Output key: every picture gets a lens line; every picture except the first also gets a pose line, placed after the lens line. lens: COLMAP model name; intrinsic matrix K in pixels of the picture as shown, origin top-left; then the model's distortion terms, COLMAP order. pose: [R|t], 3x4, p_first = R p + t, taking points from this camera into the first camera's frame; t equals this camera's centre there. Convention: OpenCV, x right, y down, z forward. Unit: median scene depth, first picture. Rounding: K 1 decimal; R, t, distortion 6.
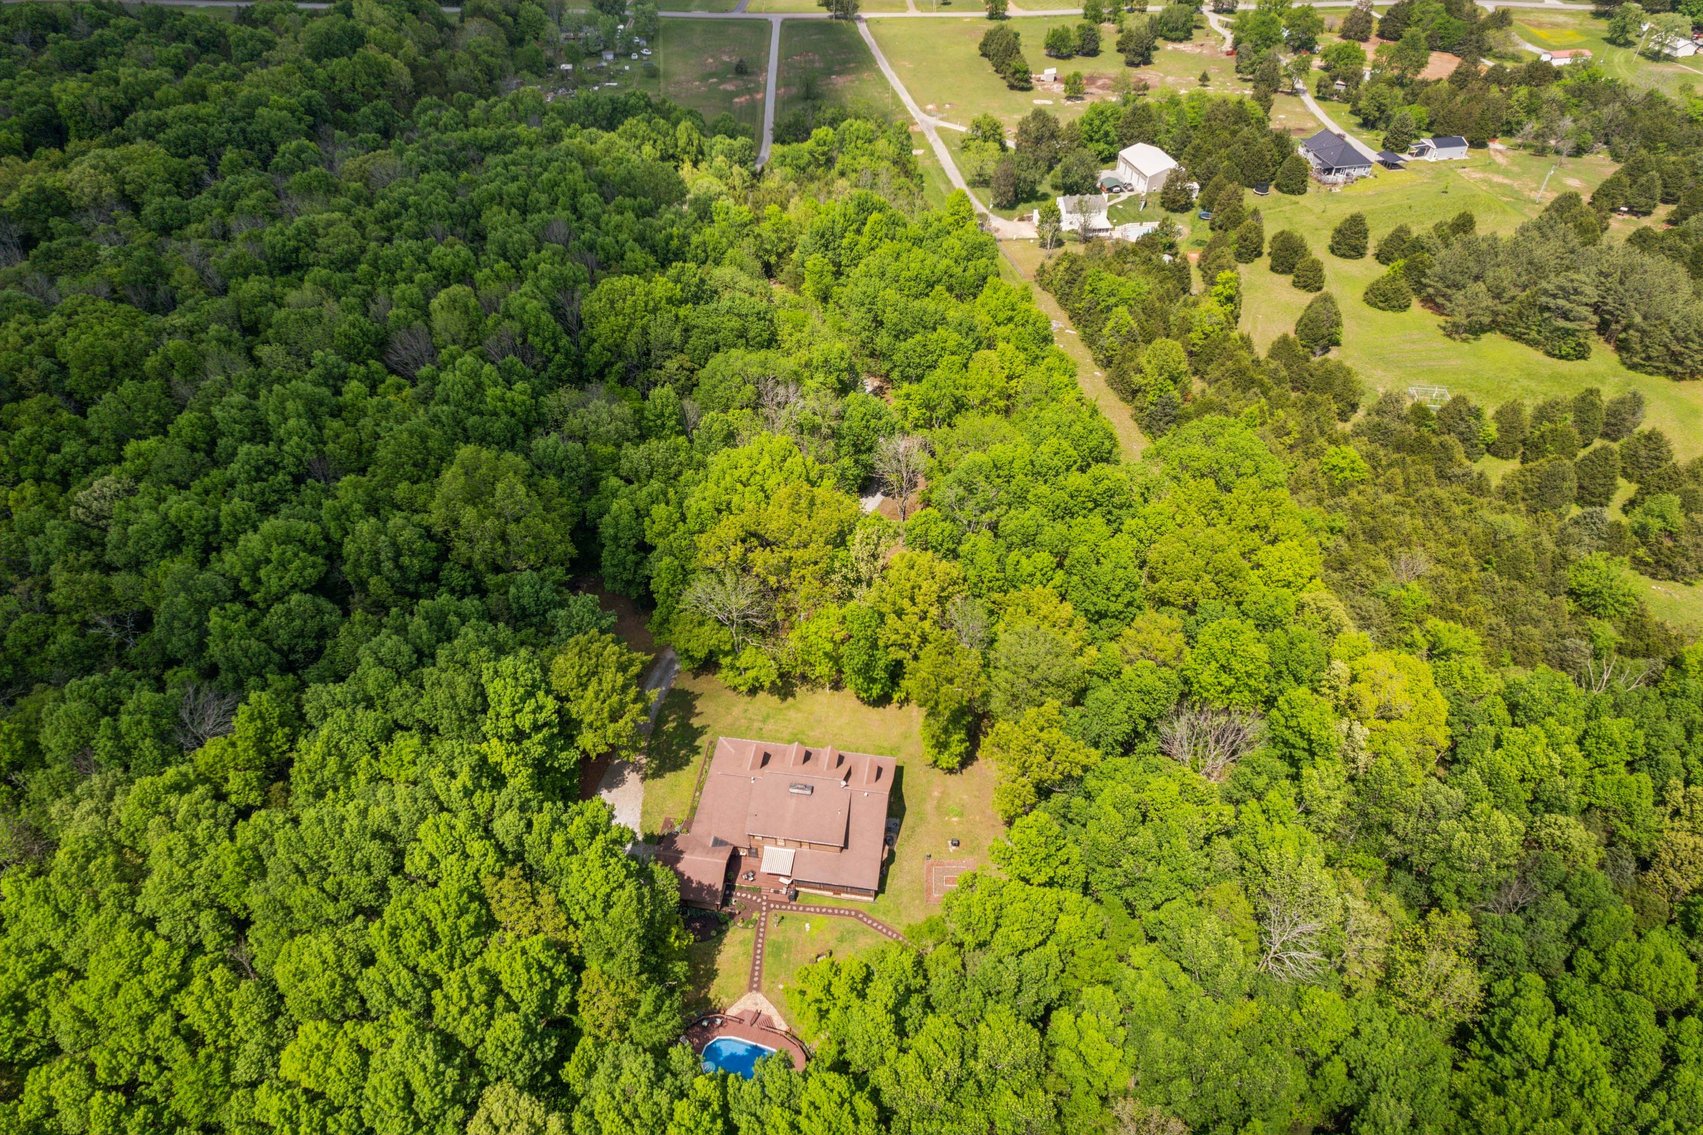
lens RADIAL K [[1062.5, 0, 849.4], [0, 1062.5, 586.4], [0, 0, 1]] dist [-0.080006, 0.003544]
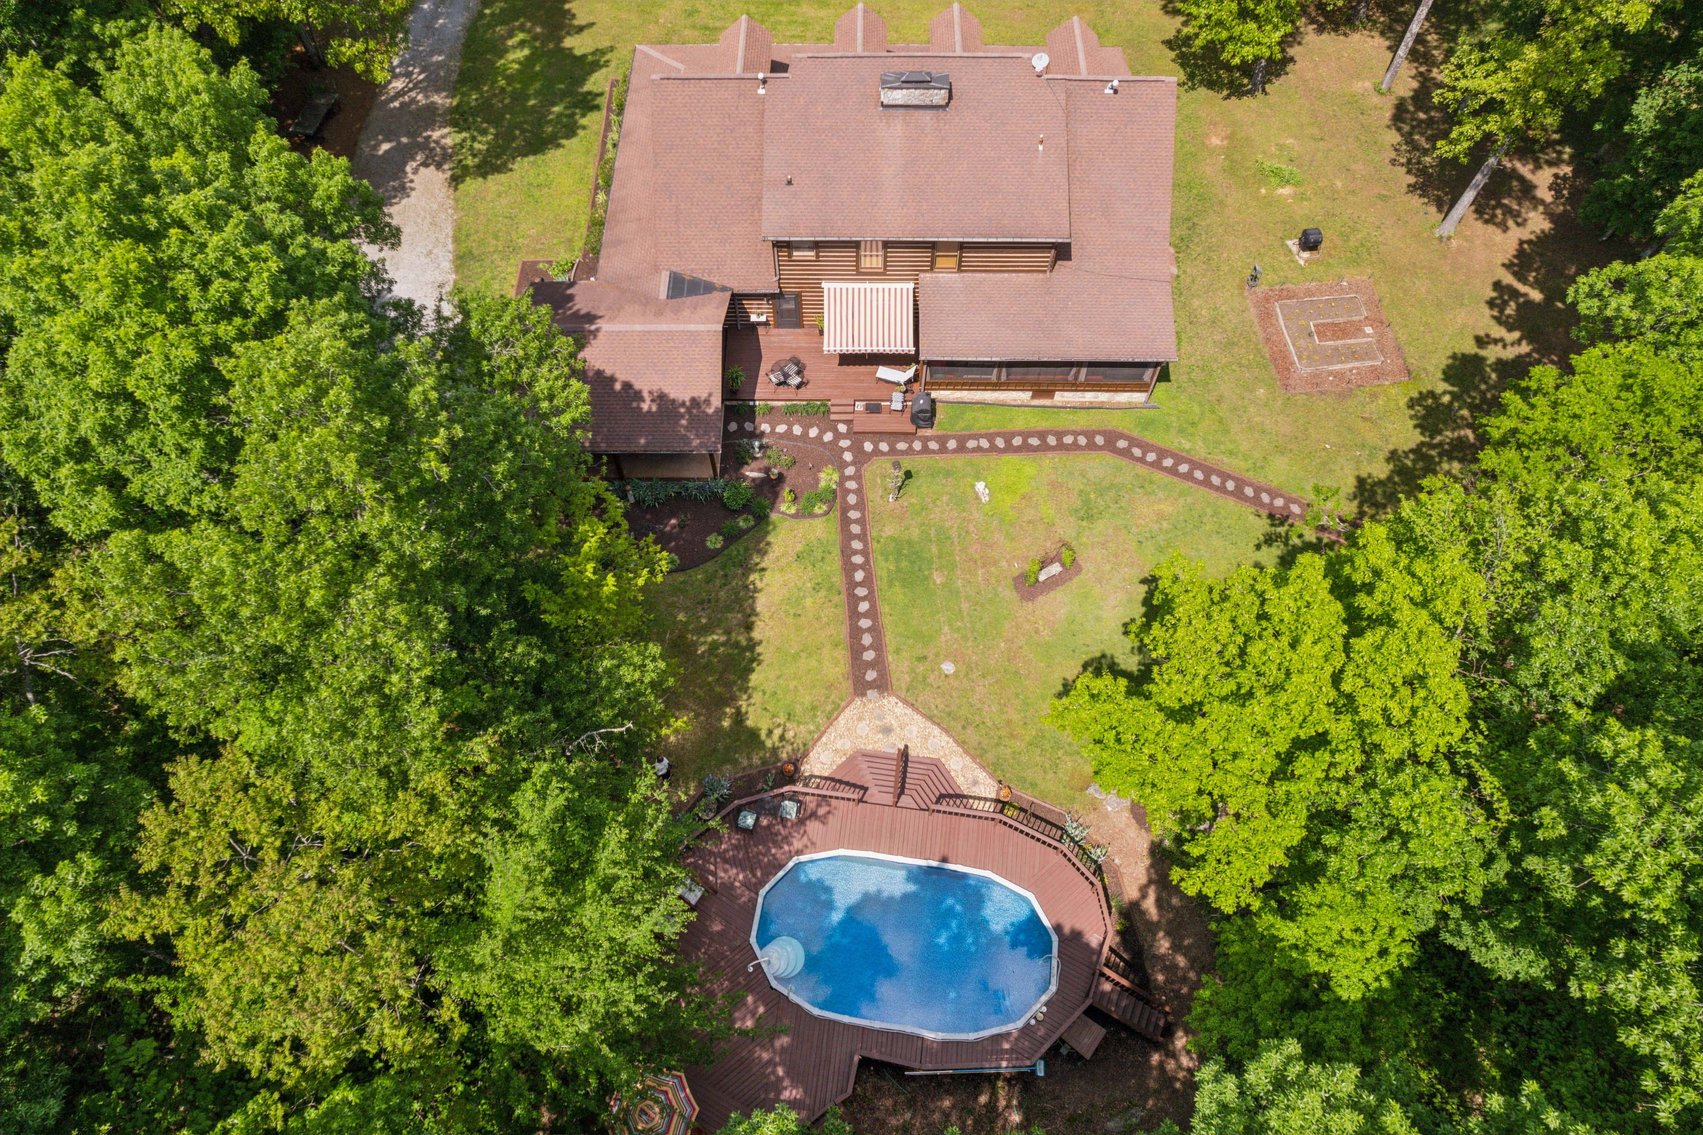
lens RADIAL K [[1062.5, 0, 849.4], [0, 1062.5, 586.4], [0, 0, 1]] dist [-0.080006, 0.003544]
pose [[0.990875, -0.121488, 0.058379, -0.103882], [0.094168, 0.933855, 0.345033, 0.220288], [-0.096435, -0.336387, 0.936773, 0.643761]]
